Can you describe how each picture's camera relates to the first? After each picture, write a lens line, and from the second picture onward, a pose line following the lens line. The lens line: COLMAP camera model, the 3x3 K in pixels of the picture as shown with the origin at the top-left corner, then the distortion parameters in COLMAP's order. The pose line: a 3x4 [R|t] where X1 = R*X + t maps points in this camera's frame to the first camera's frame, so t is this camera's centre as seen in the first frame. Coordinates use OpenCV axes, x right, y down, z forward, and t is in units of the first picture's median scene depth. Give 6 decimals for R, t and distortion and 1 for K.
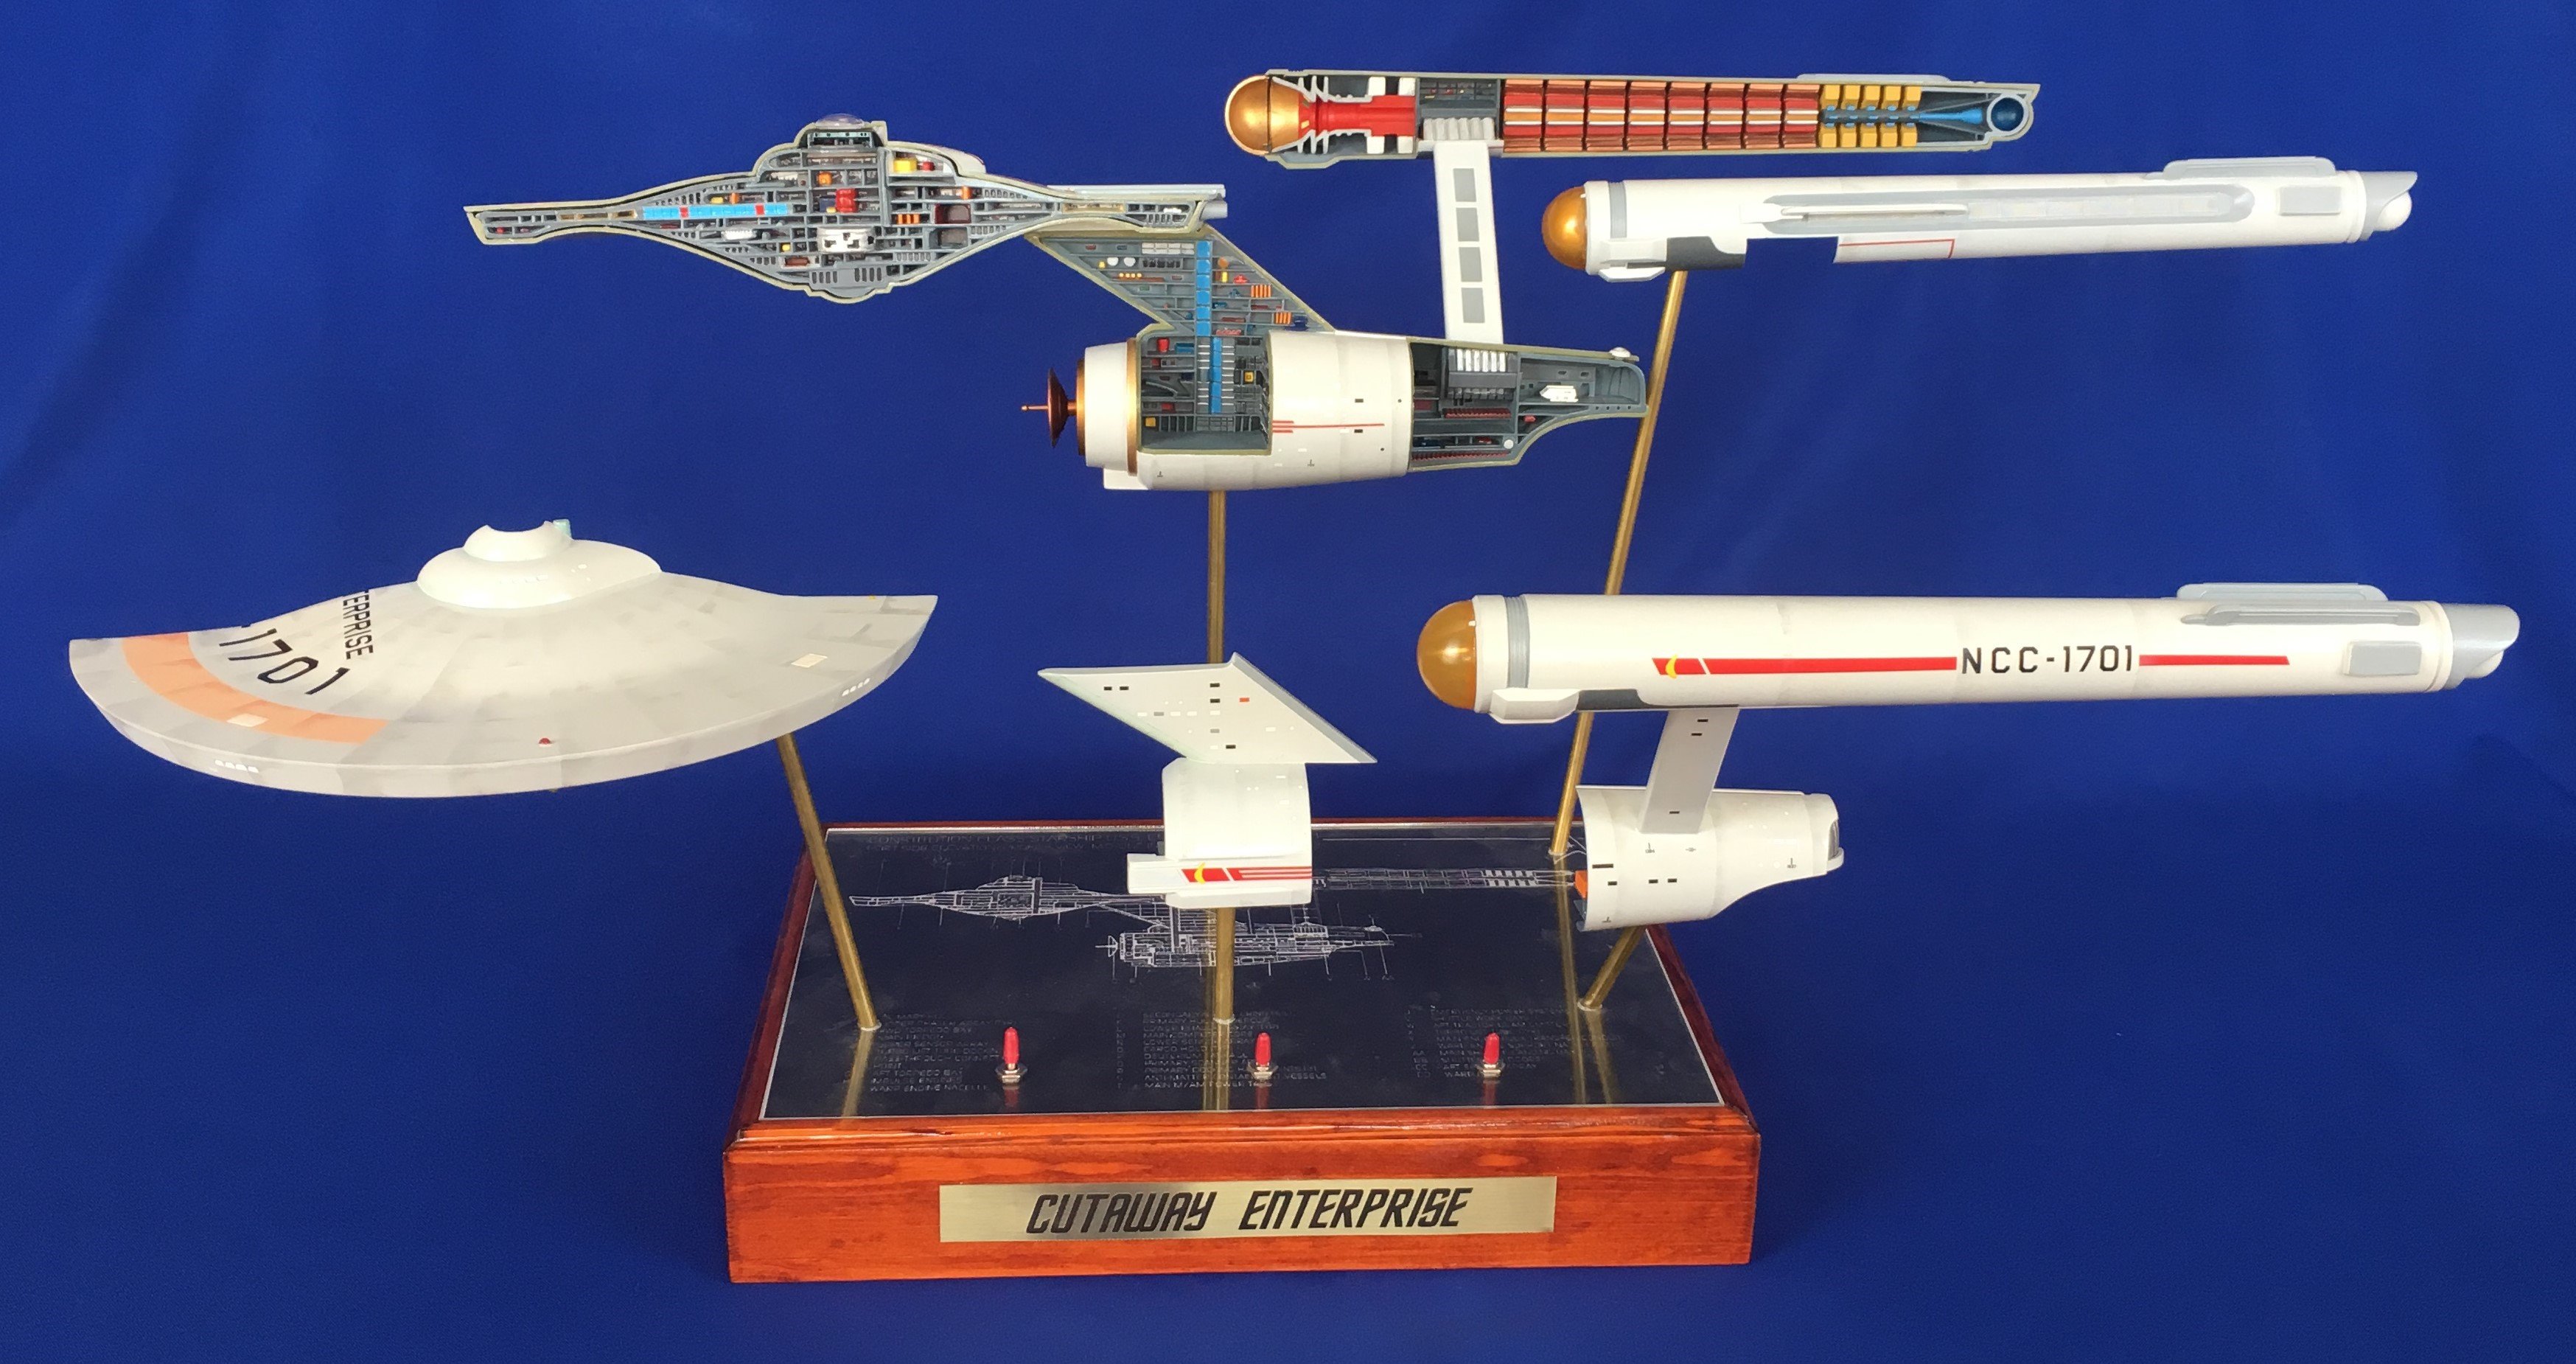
lens RADIAL K [[2557.2, 0, 1295.4], [0, 2557.2, 554.9], [0, 0, 1]] dist [0.059154, 0.000000]
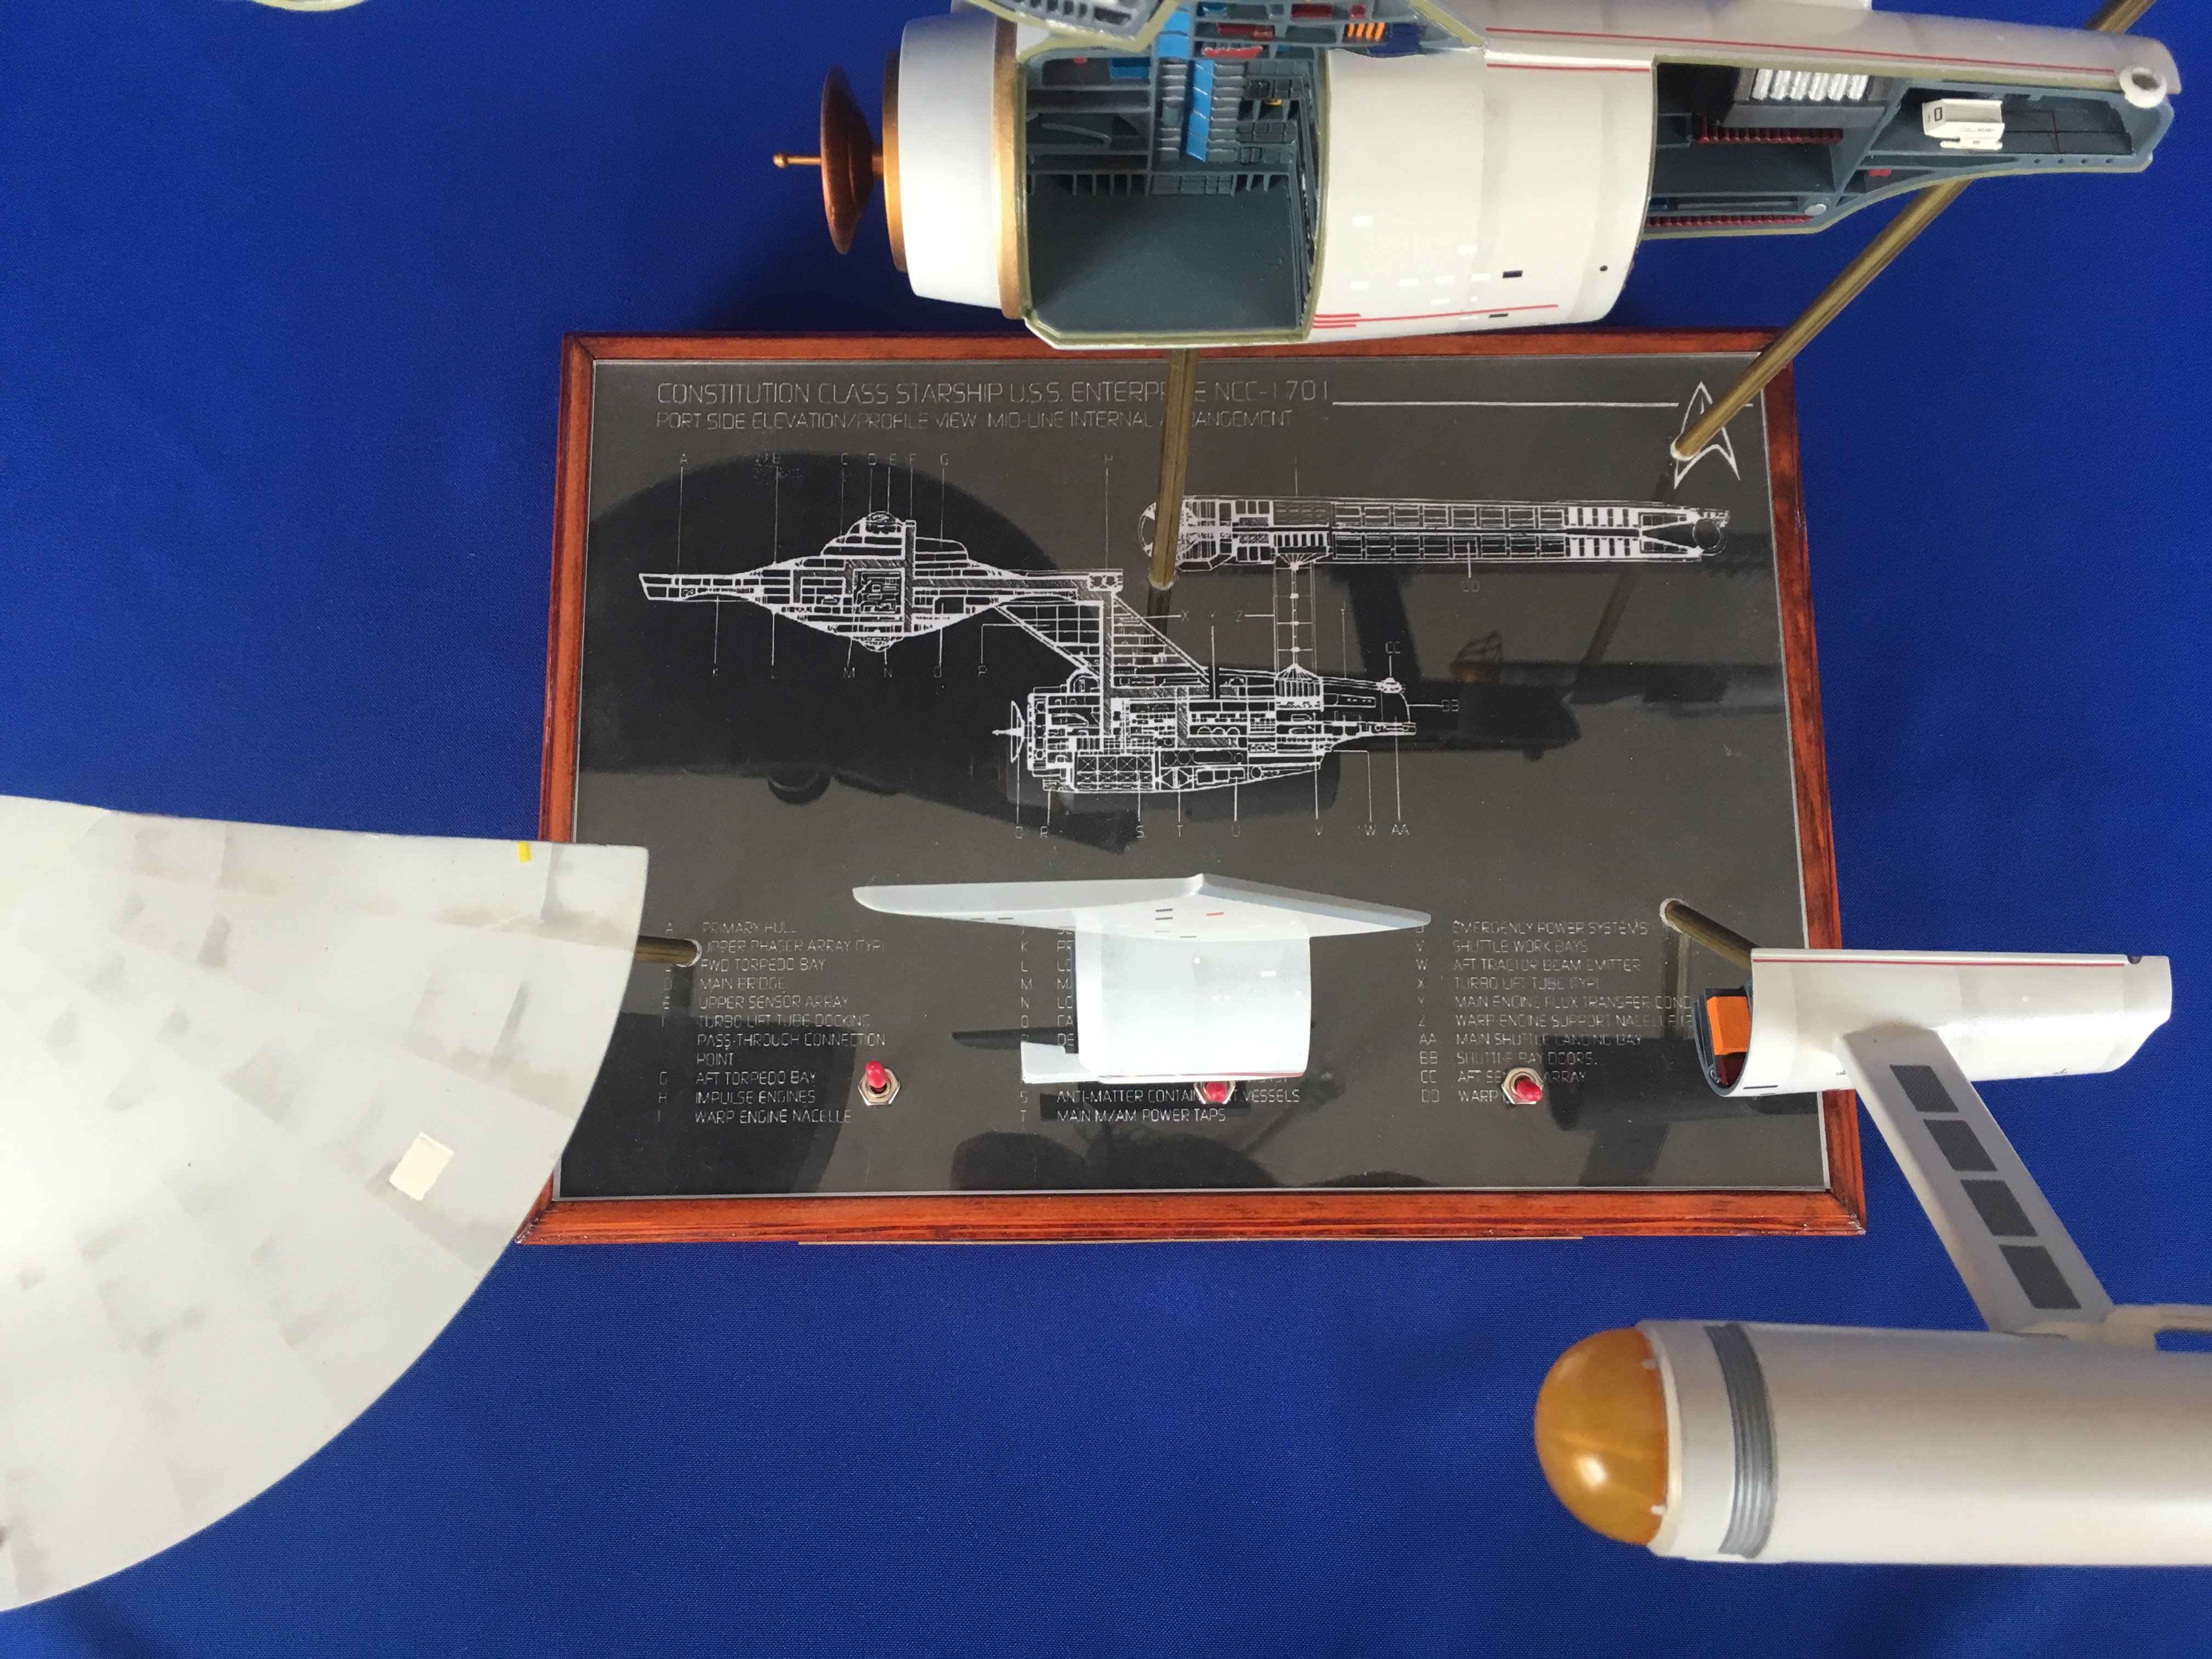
lens RADIAL K [[1917.9, 0, 1108.3], [0, 1917.9, 831.2], [0, 0, 1]] dist [0.075838, -0.128047]
pose [[0.997751, 0.060069, -0.029741, -0.029869], [-0.004693, 0.505223, 0.862976, -0.303350], [0.066864, -0.860896, 0.504369, 0.739485]]
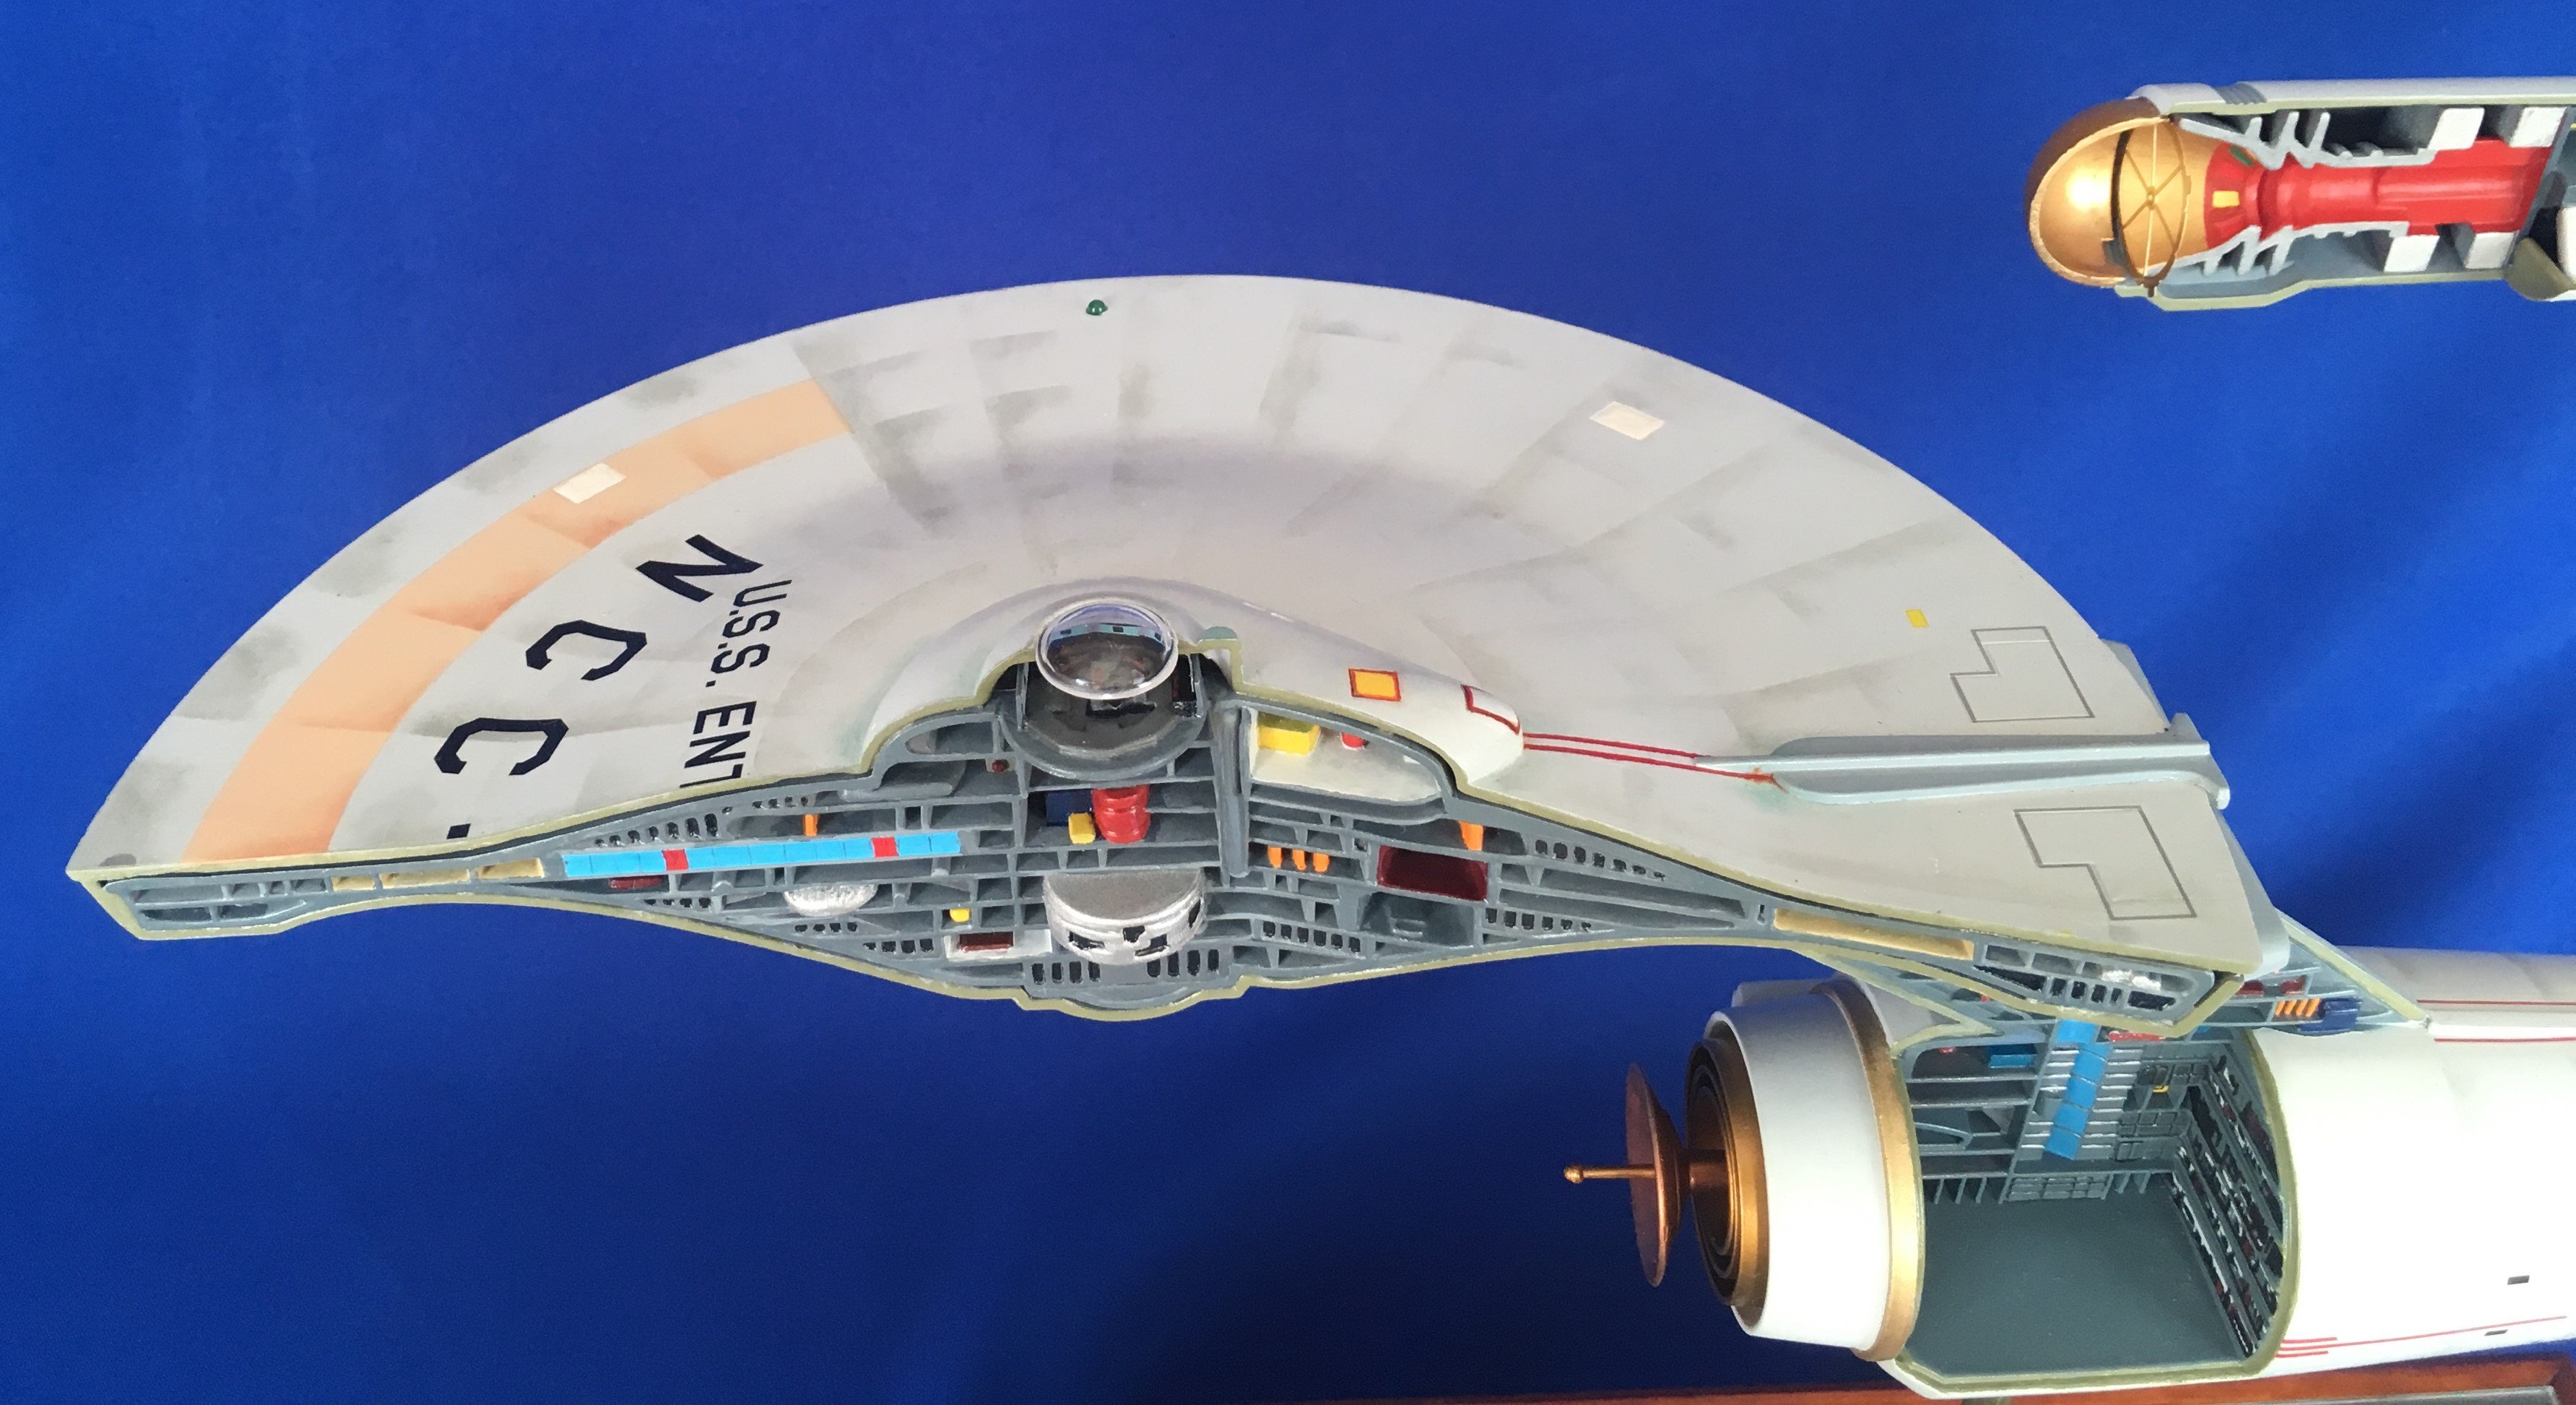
lens RADIAL K [[2523.3, 0, 1128.4], [0, 2523.3, 342.6], [0, 0, 1]] dist [0.028739, 0.000000]
pose [[0.998485, -0.001575, -0.055010, -0.154989], [0.022378, 0.924835, 0.379710, -0.328977], [0.050277, -0.380365, 0.923469, 0.702609]]
